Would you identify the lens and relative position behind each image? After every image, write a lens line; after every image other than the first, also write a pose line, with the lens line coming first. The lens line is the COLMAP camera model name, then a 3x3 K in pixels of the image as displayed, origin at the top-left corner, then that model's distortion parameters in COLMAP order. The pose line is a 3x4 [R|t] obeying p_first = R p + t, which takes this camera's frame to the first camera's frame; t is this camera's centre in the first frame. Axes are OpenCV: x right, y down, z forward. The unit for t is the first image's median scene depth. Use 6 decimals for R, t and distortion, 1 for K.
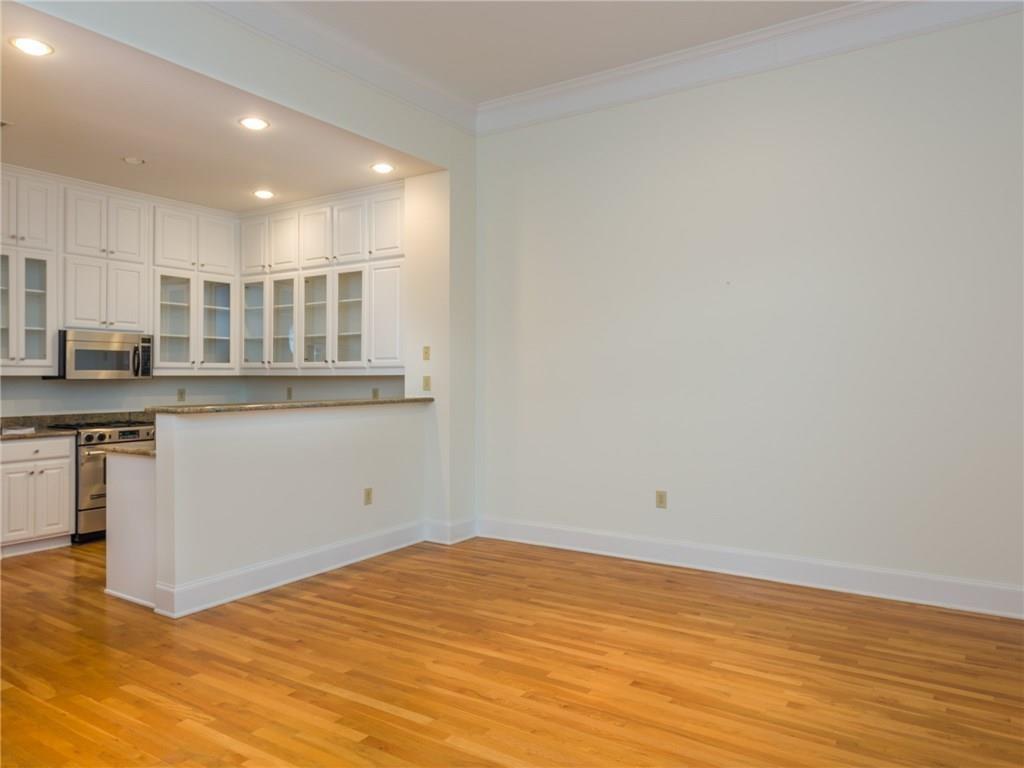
lens RADIAL K [[690.3, 0, 512.0], [0, 690.3, 384.0], [0, 0, 1]] dist [0.001588, 0.000253]
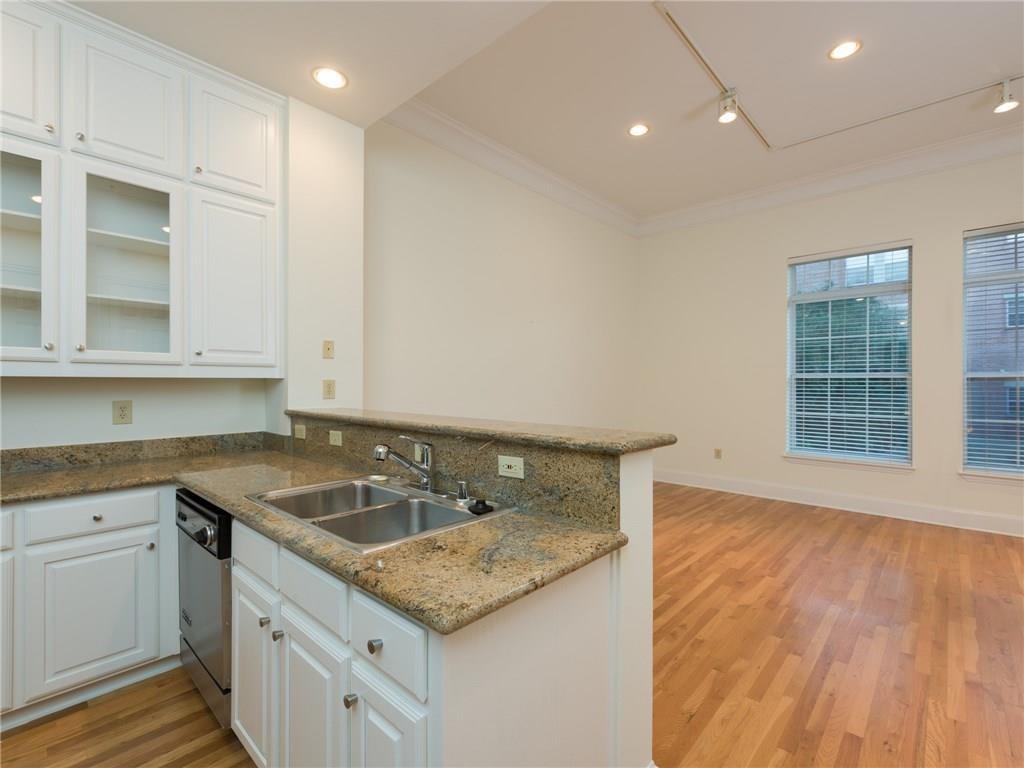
lens RADIAL K [[463.9, 0, 512.0], [0, 463.9, 384.0], [0, 0, 1]] dist [0.002984, 0.000097]
pose [[0.170152, -0.005421, 0.985403, -0.555554], [-0.000842, 0.999984, 0.005647, -0.009642], [-0.985417, -0.001791, 0.170145, 0.667054]]
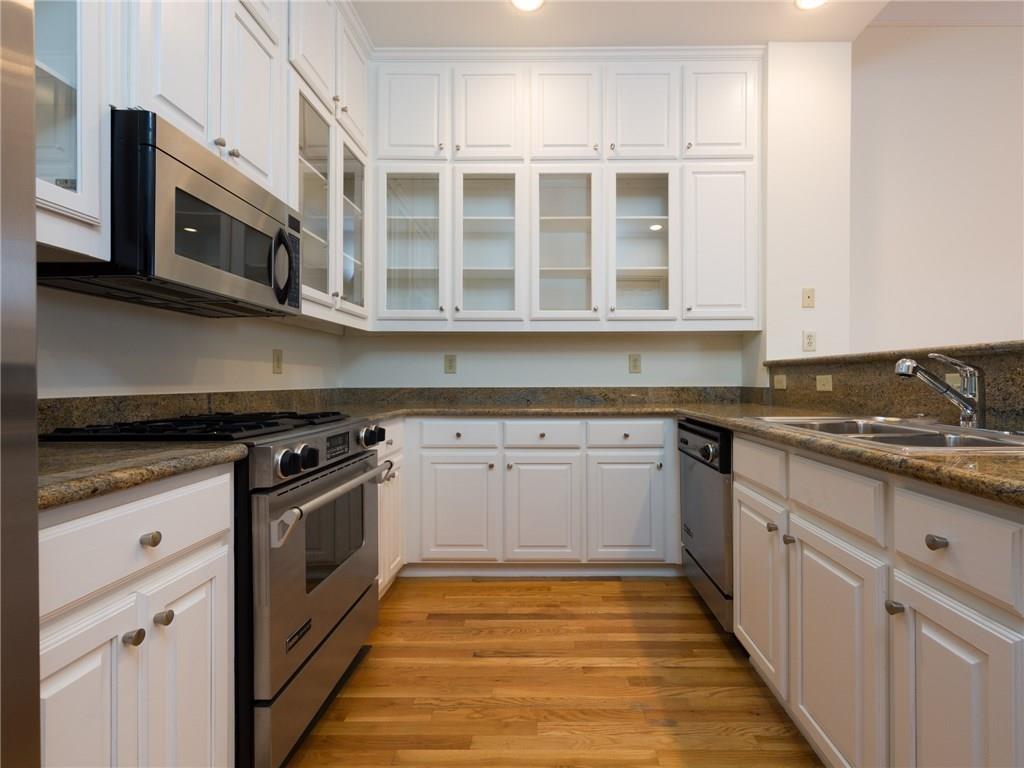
lens RADIAL K [[477.8, 0, 545.0], [0, 477.8, 386.2], [0, 0, 1]] dist [0.004751, 0.000105]
pose [[0.838981, -0.007863, 0.544104, -0.578366], [0.006959, 0.999969, 0.003721, 0.038958], [-0.544116, 0.000665, 0.839010, 0.687663]]
